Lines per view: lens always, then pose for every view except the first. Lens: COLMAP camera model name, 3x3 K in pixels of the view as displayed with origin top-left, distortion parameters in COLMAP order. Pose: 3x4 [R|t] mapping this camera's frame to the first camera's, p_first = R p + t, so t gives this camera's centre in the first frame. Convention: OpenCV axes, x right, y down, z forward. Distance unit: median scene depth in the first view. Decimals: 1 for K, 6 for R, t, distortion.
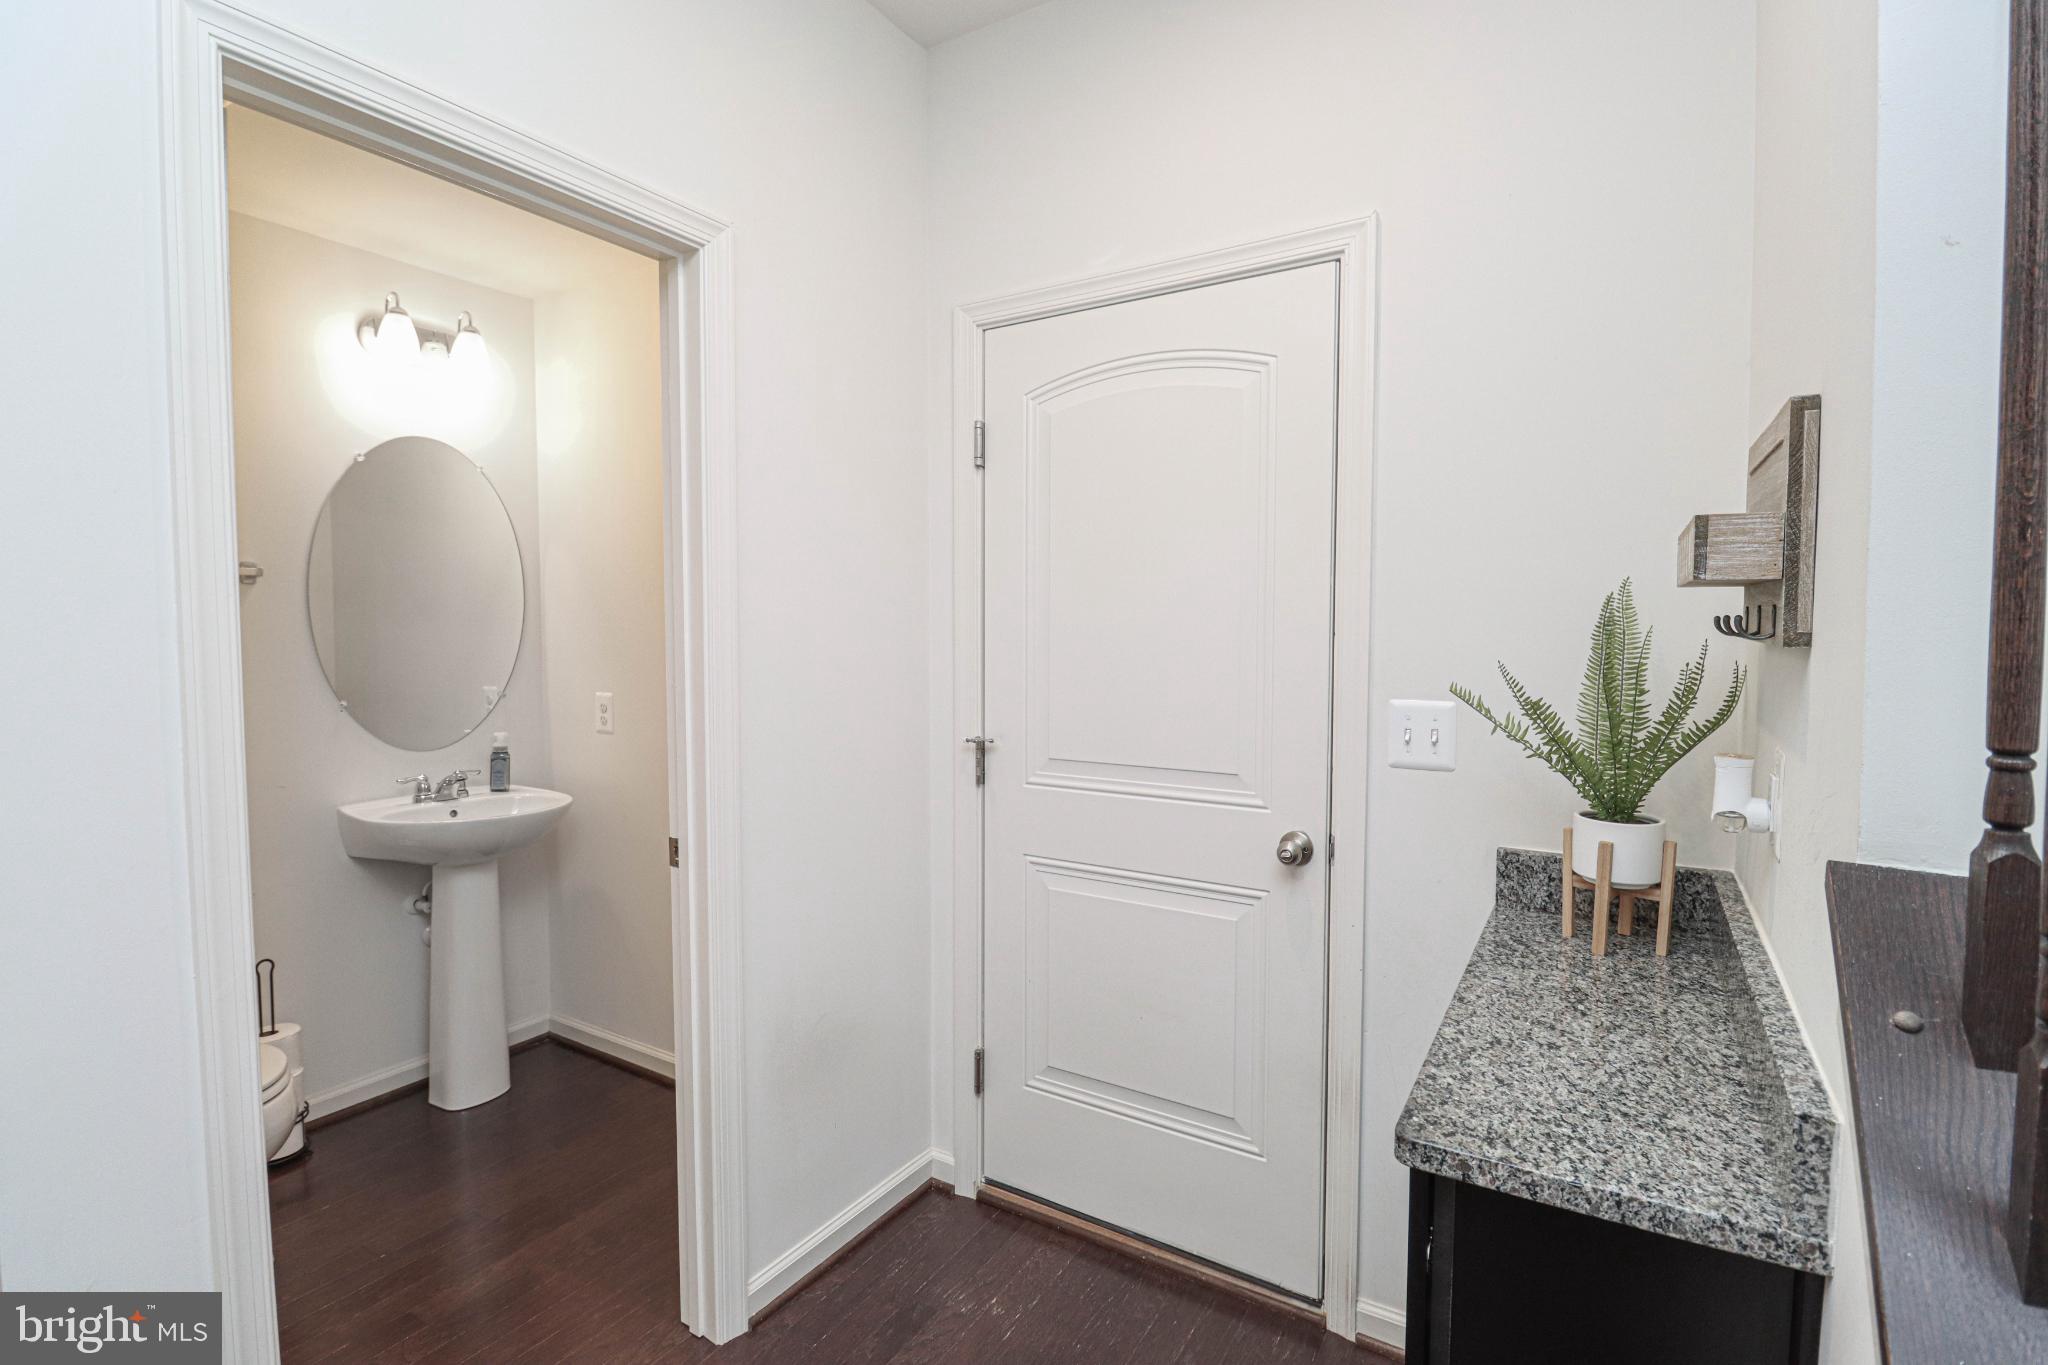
lens RADIAL K [[978.2, 0, 1026.0], [0, 978.2, 671.5], [0, 0, 1]] dist [0.000901, -0.012595]
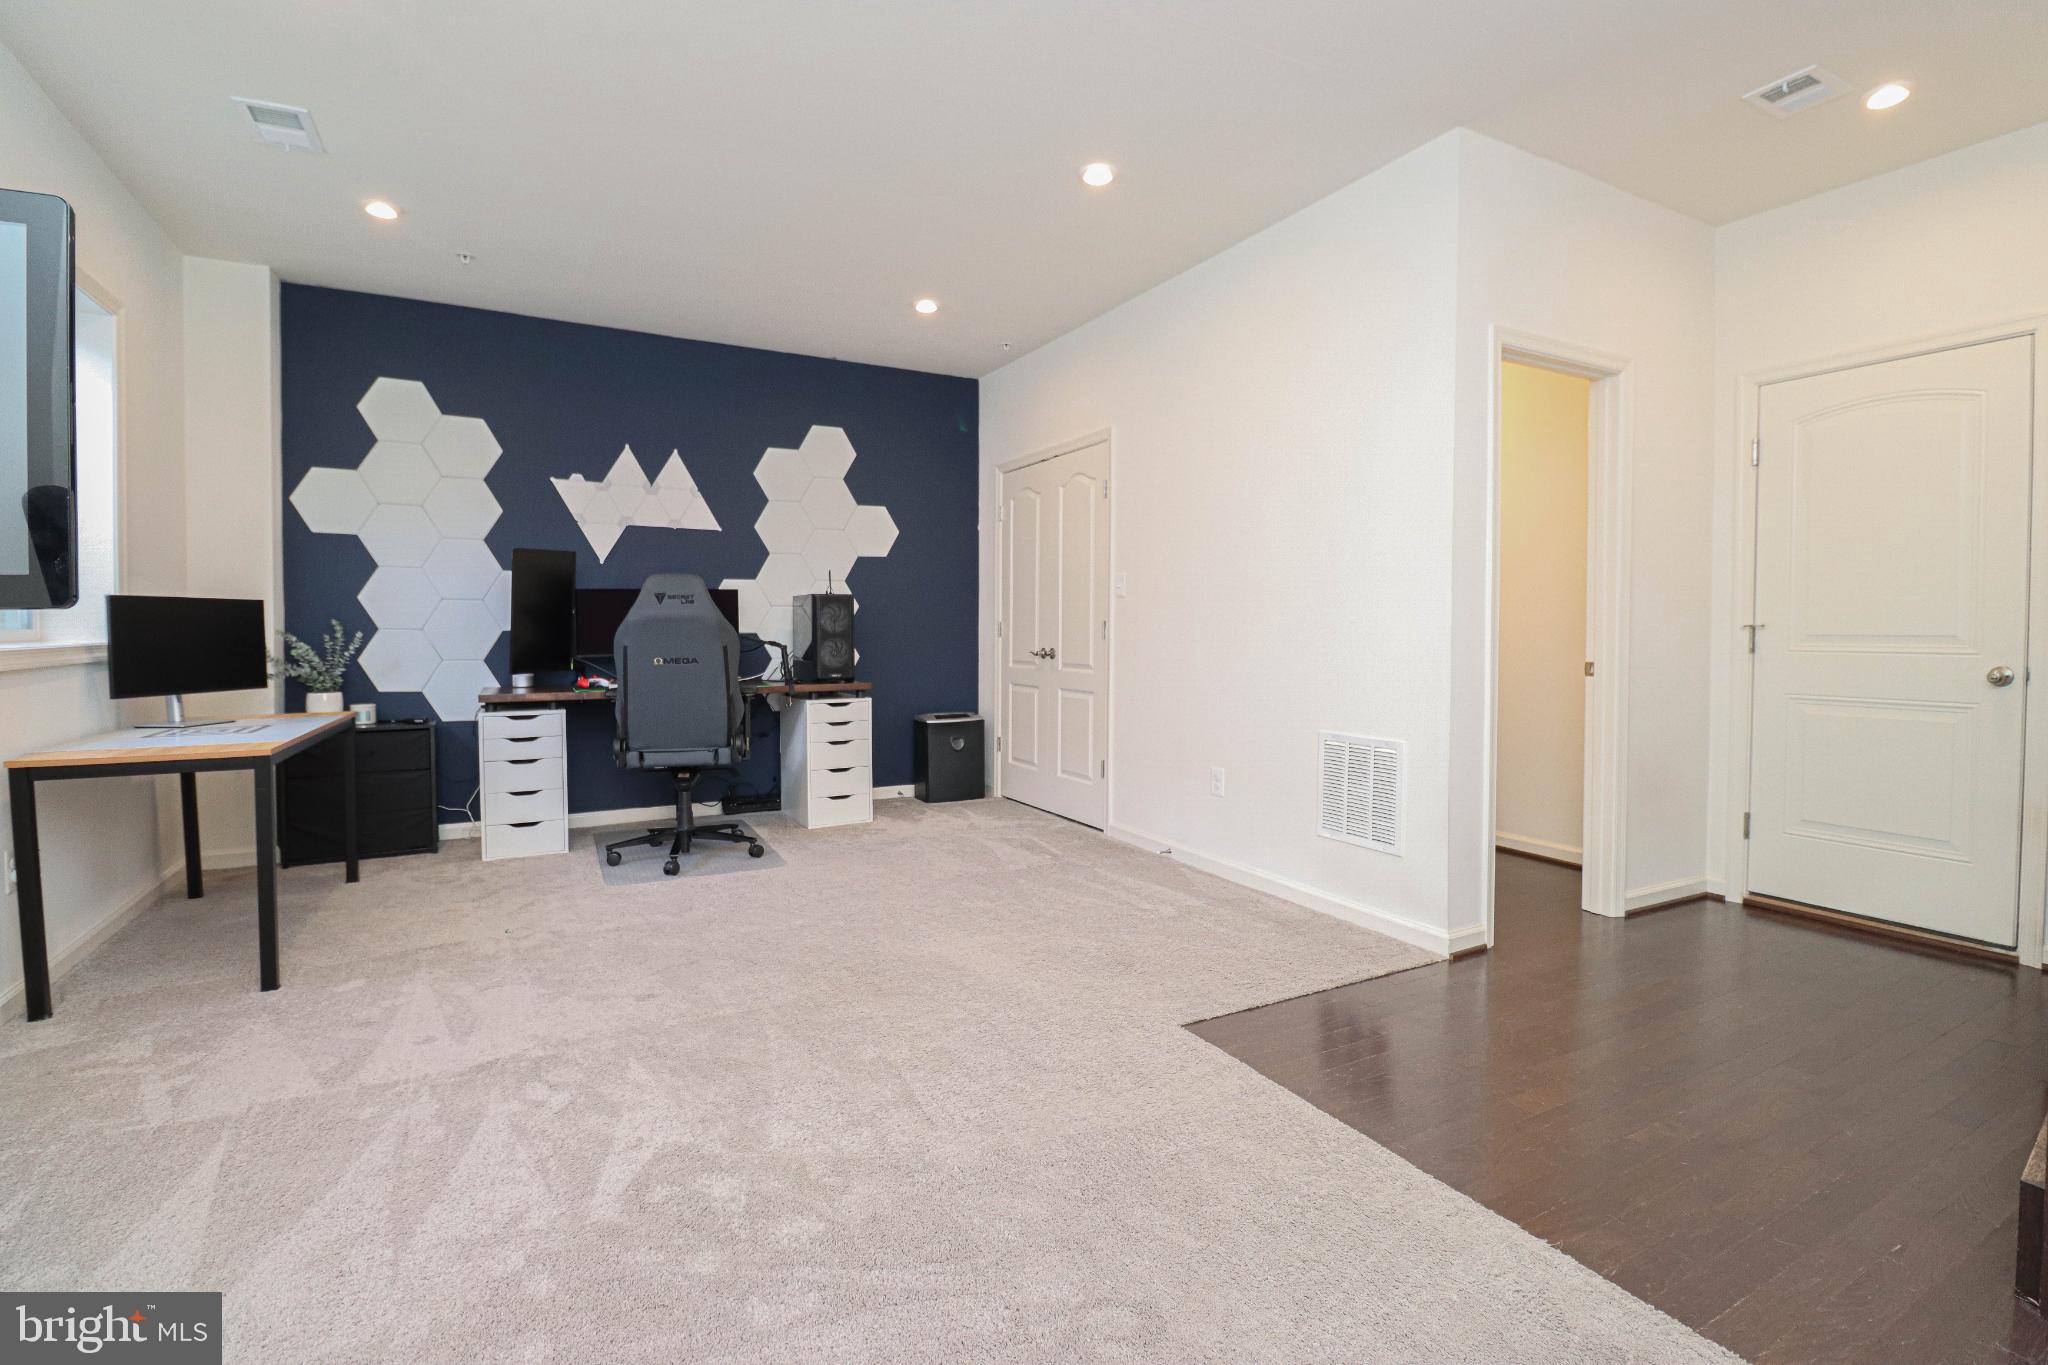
lens RADIAL K [[956.1, 0, 1031.9], [0, 956.1, 648.3], [0, 0, 1]] dist [0.002578, -0.014966]
pose [[0.869118, 0.013398, -0.494423, -0.403981], [-0.025790, 0.999501, -0.018251, 0.218113], [0.493932, 0.028614, 0.869030, -1.343047]]
